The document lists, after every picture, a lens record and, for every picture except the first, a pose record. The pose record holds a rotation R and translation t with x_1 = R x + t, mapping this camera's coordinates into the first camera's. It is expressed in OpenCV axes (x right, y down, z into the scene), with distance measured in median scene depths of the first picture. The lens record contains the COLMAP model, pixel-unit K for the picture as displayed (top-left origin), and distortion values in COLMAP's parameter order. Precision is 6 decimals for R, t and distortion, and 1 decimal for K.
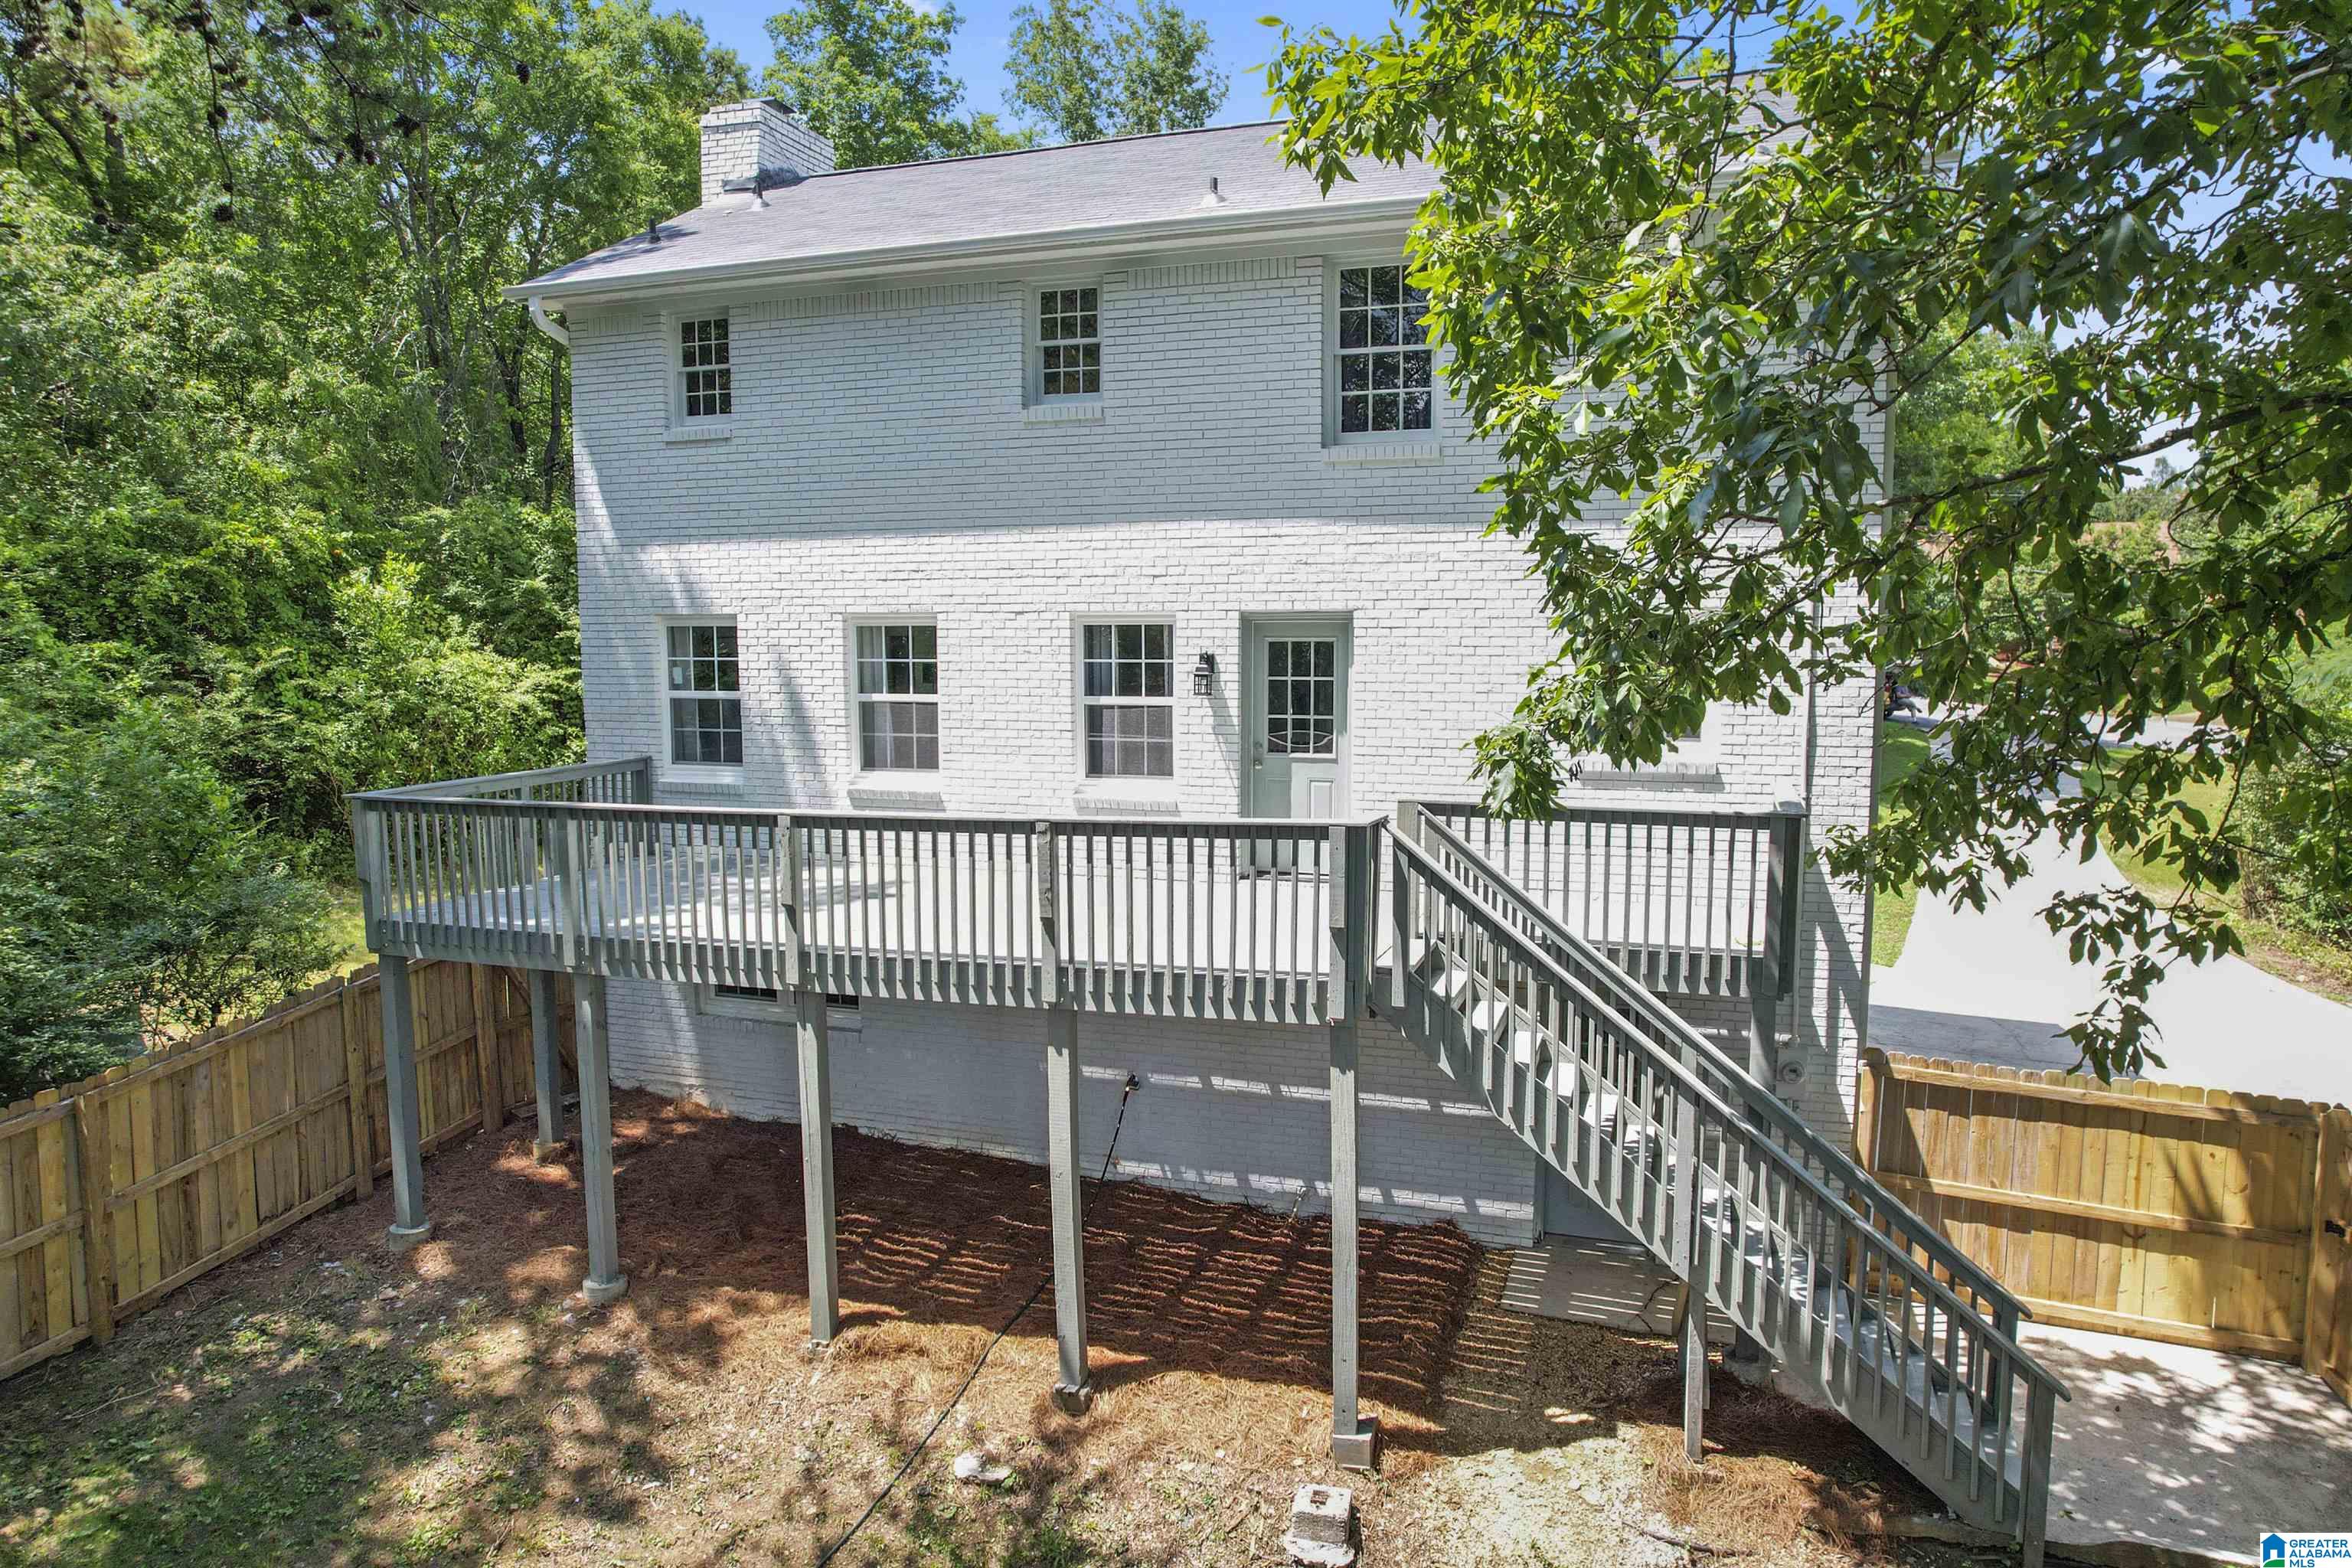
lens RADIAL K [[1506.5, 0, 1176.0], [0, 1506.5, 784.0], [0, 0, 1]] dist [-0.065091, 0.058597]
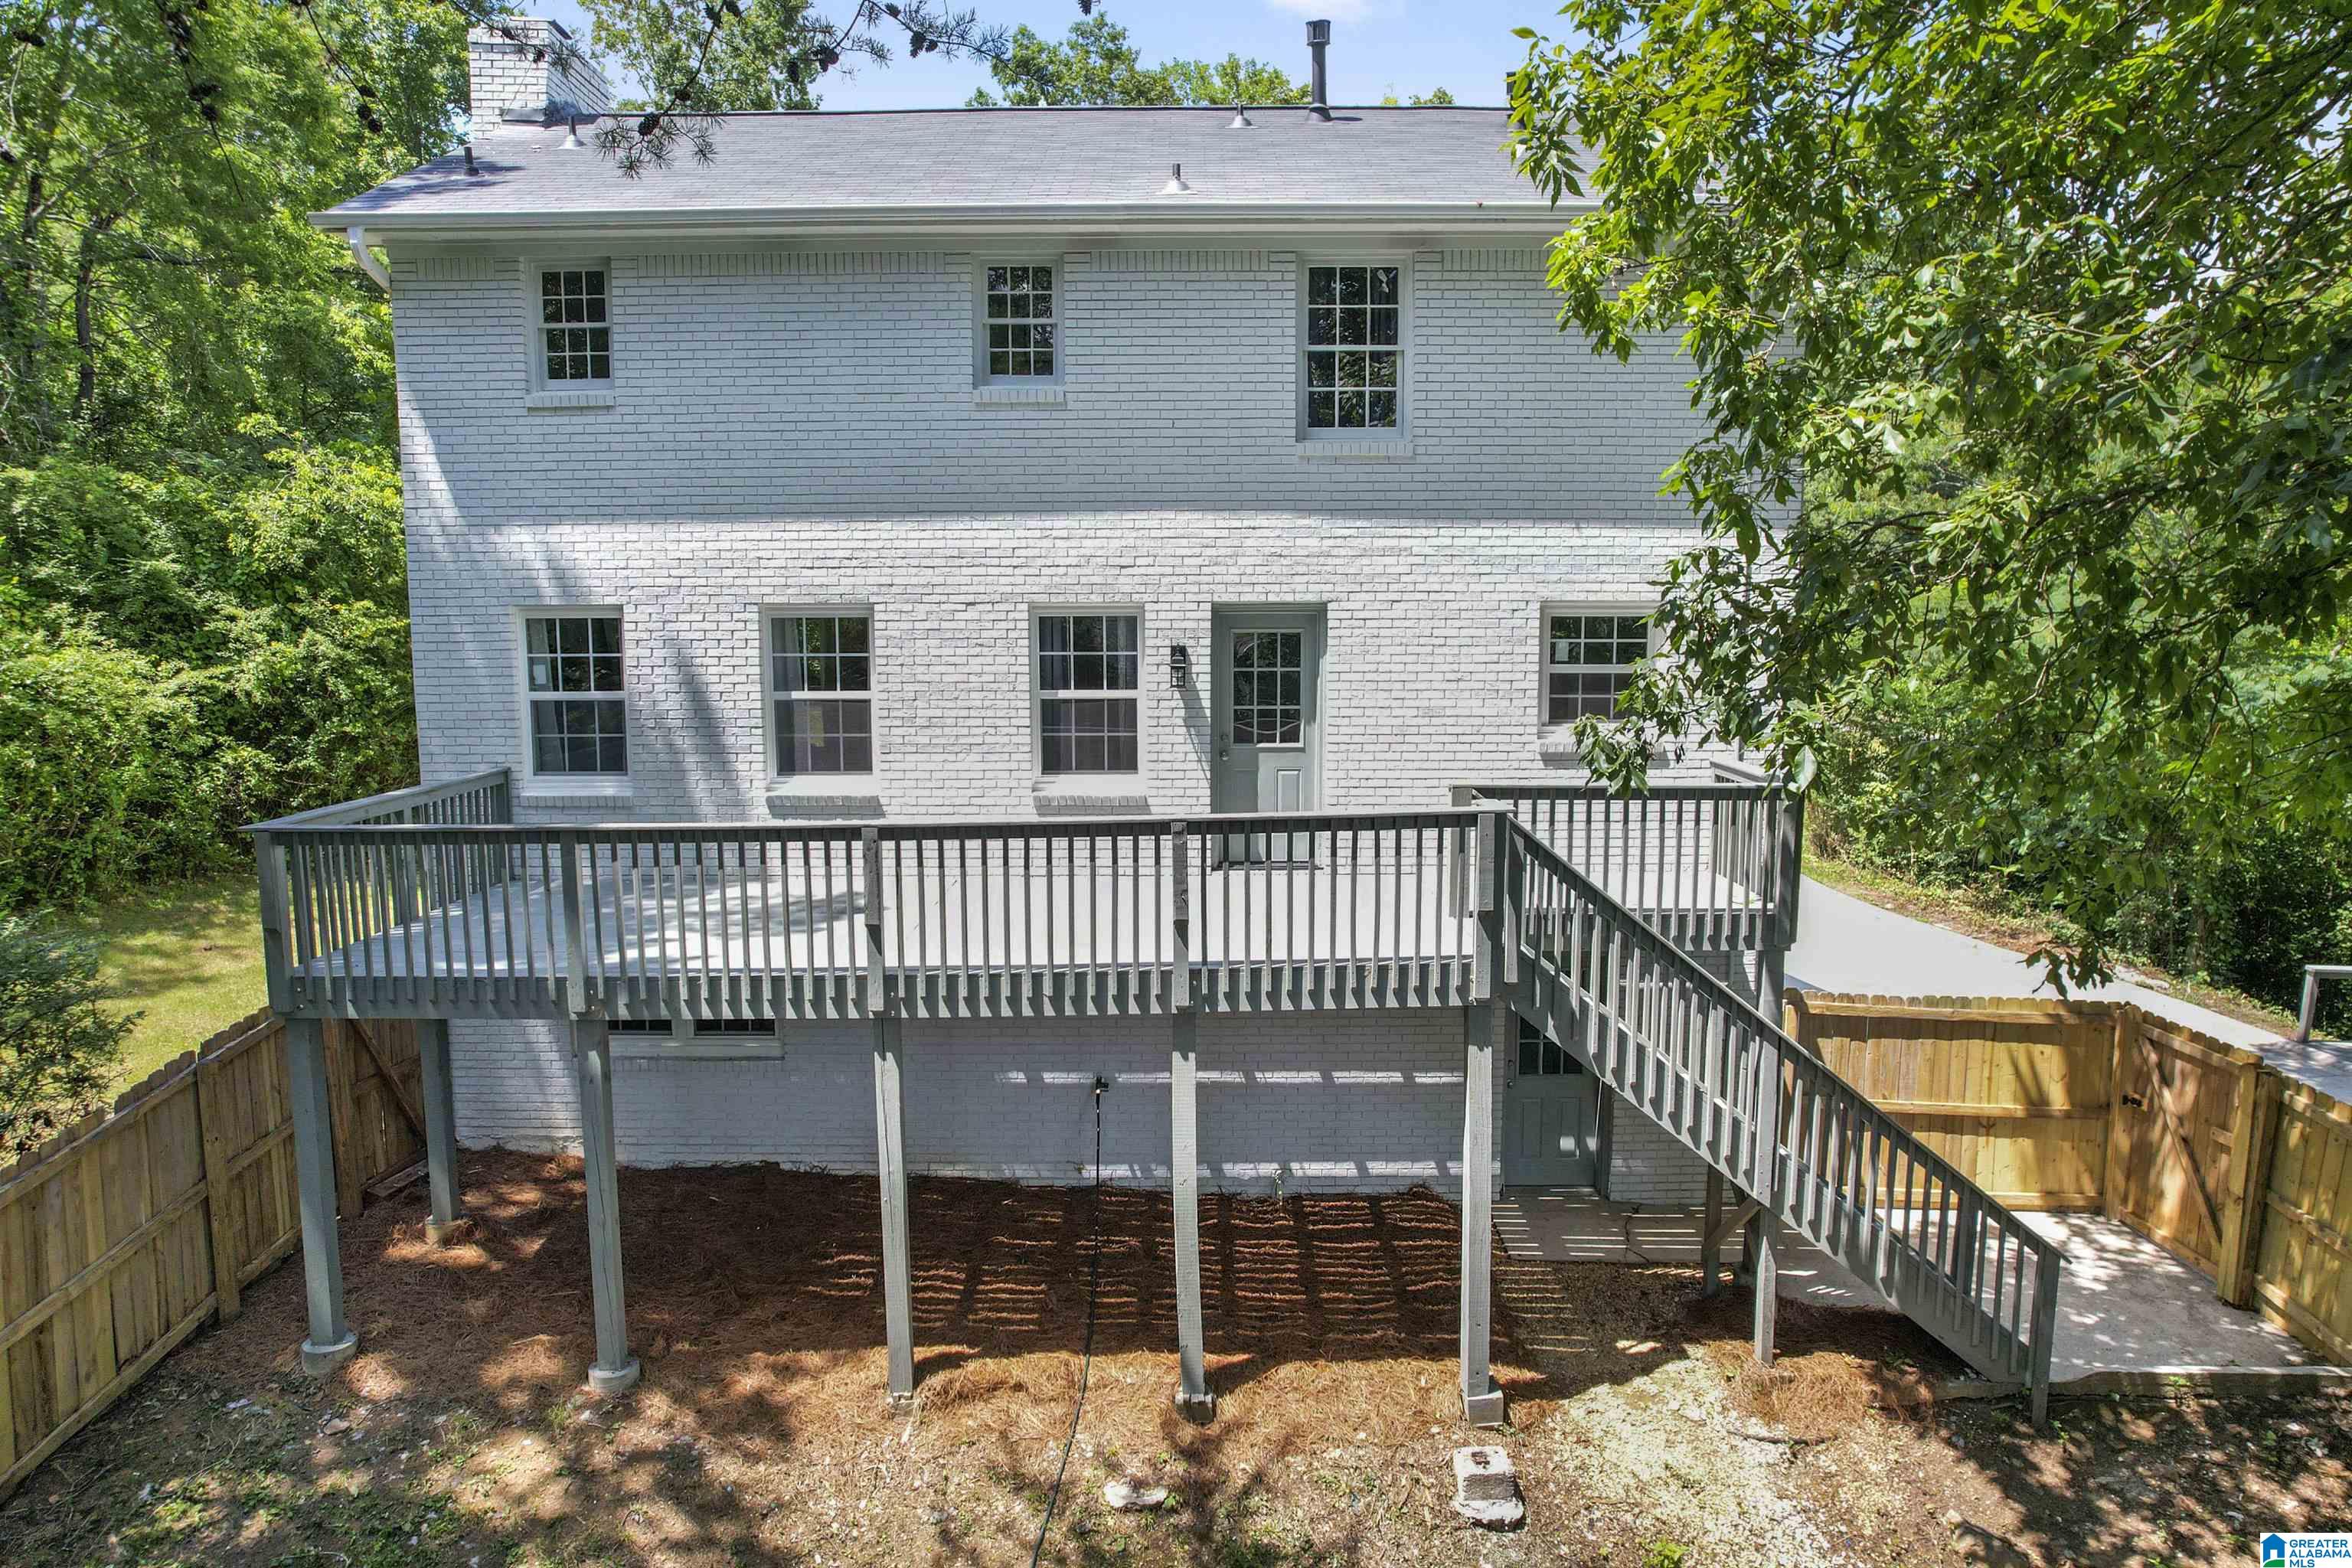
lens RADIAL K [[1506.5, 0, 1176.0], [0, 1506.5, 784.0], [0, 0, 1]] dist [-0.065091, 0.058597]
pose [[0.947978, -0.036618, 0.316221, -0.306585], [0.033384, 0.999320, 0.015638, -0.011219], [-0.316579, -0.004268, 0.948557, 0.060861]]
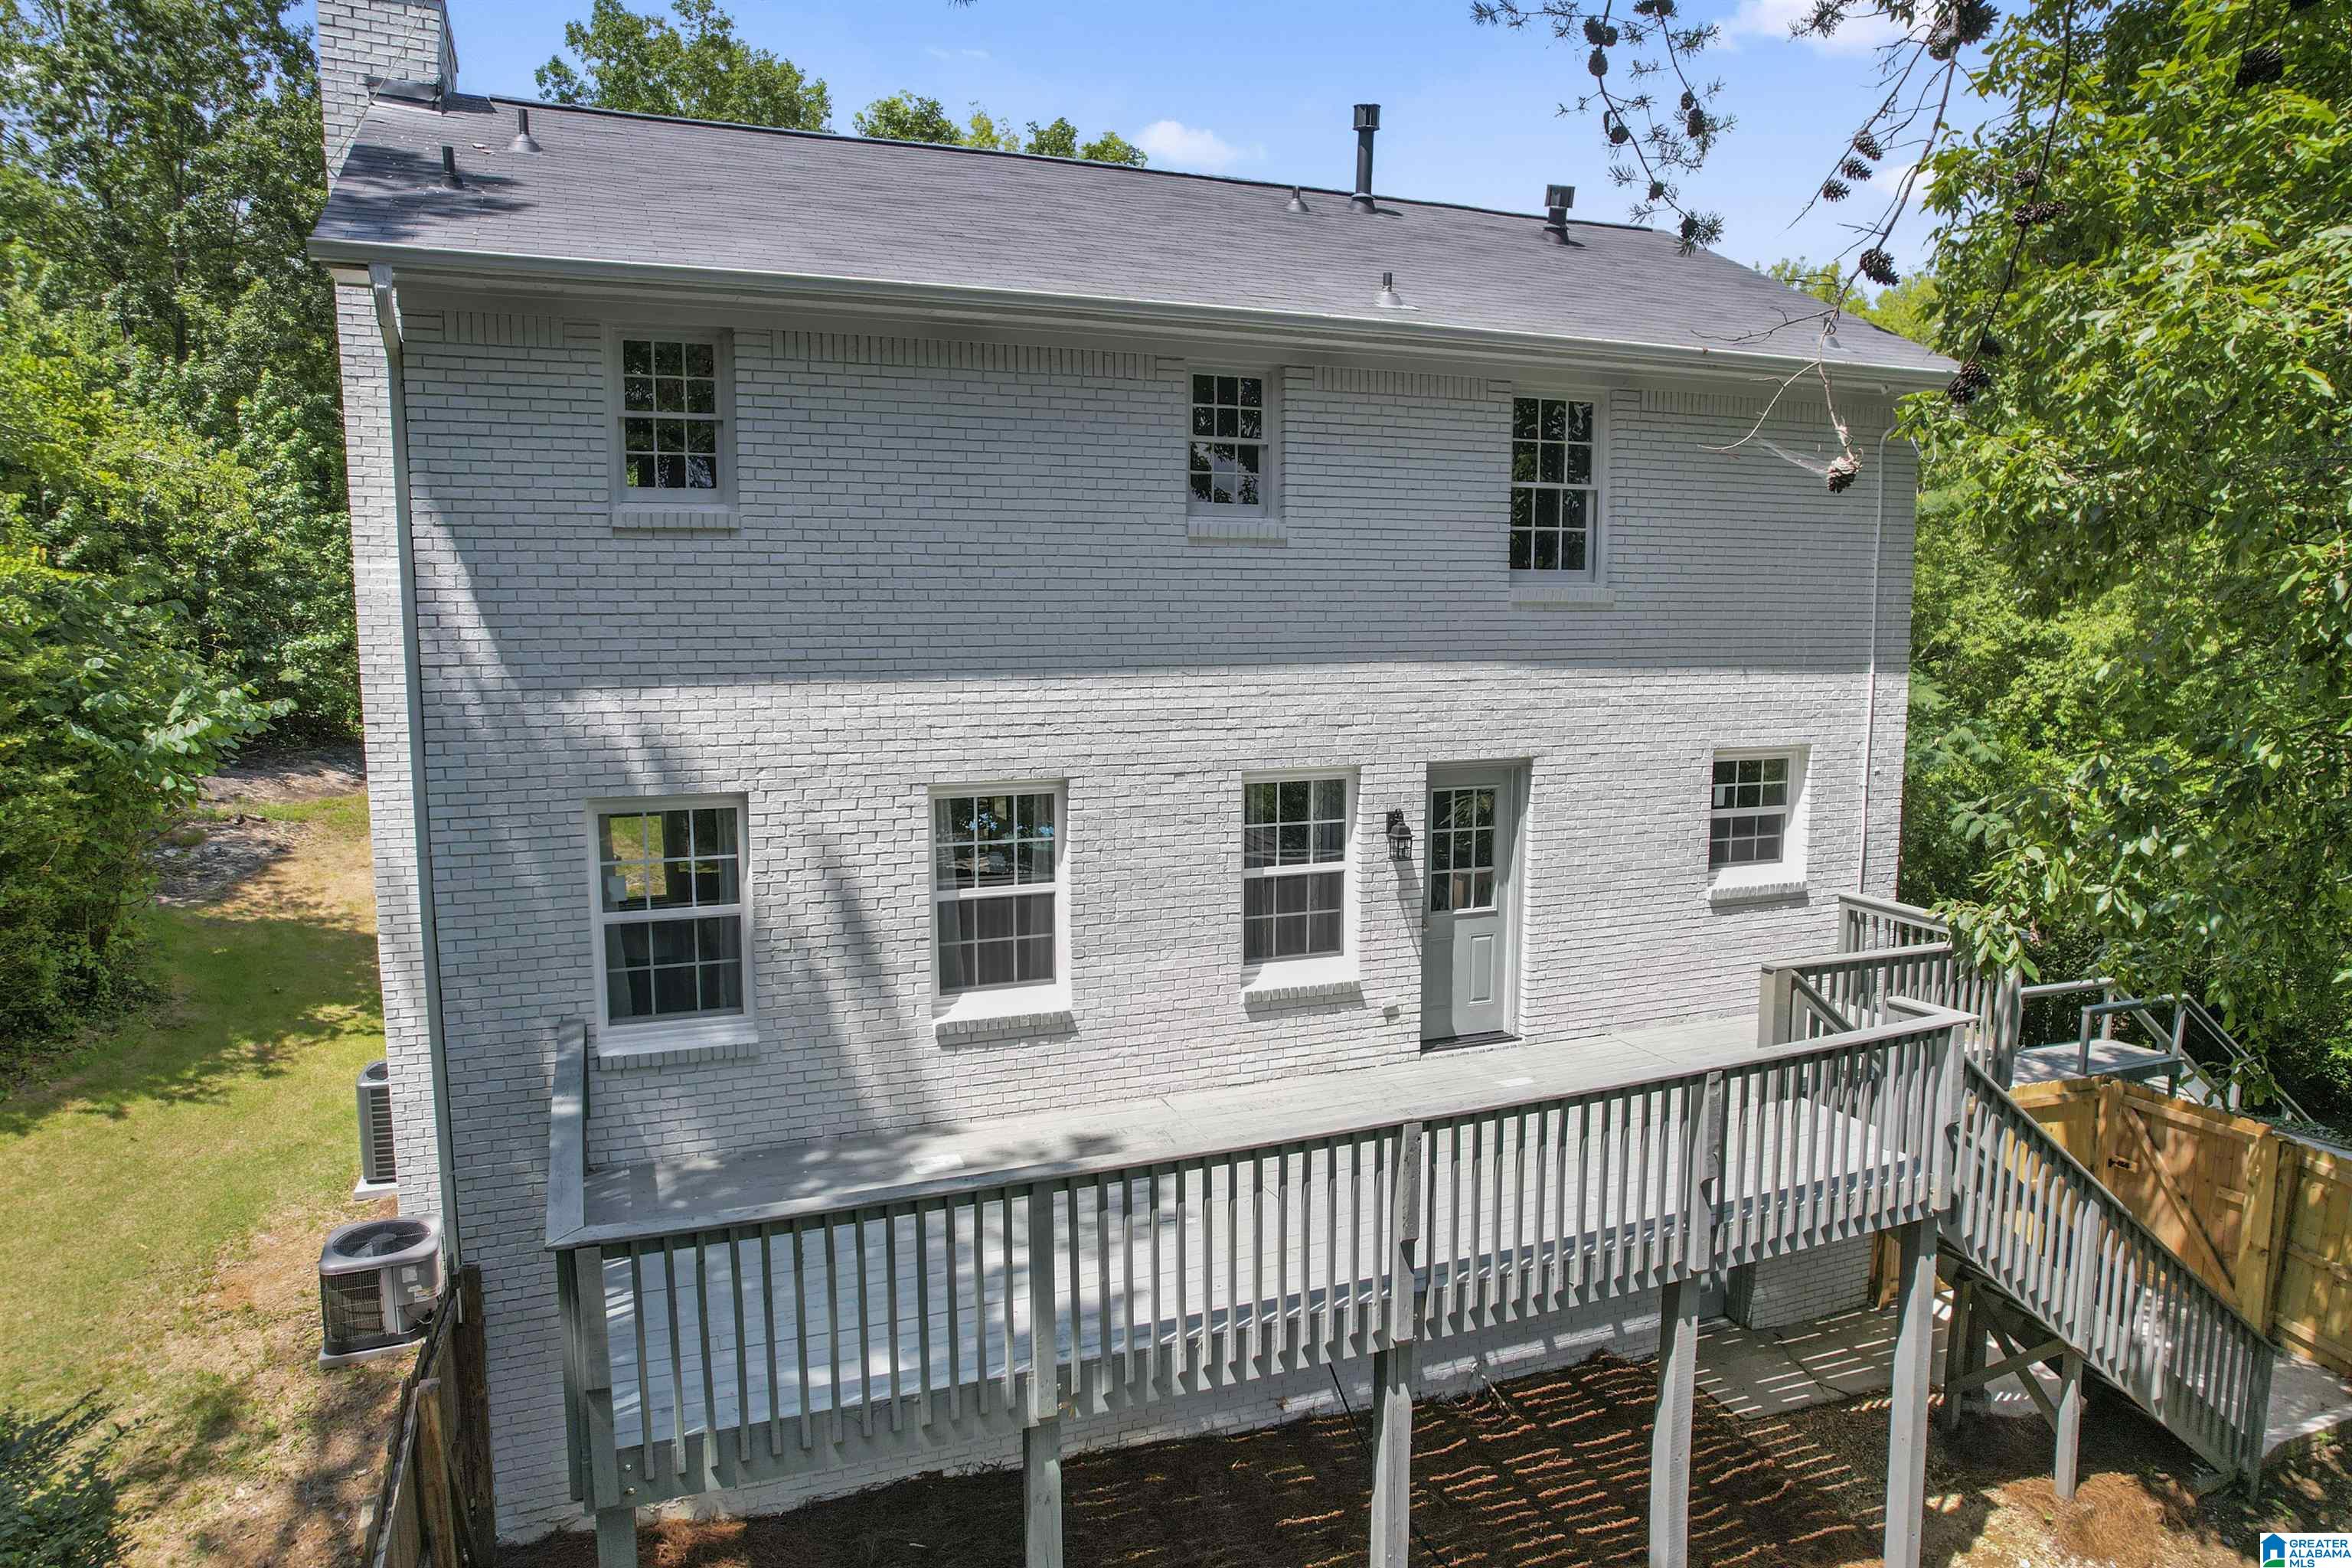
lens RADIAL K [[1506.5, 0, 1176.0], [0, 1506.5, 784.0], [0, 0, 1]] dist [-0.065091, 0.058597]
pose [[0.753911, -0.074280, 0.652764, -0.673408], [0.066682, 0.997108, 0.036449, -0.147944], [-0.653584, 0.016049, 0.756684, 0.425337]]
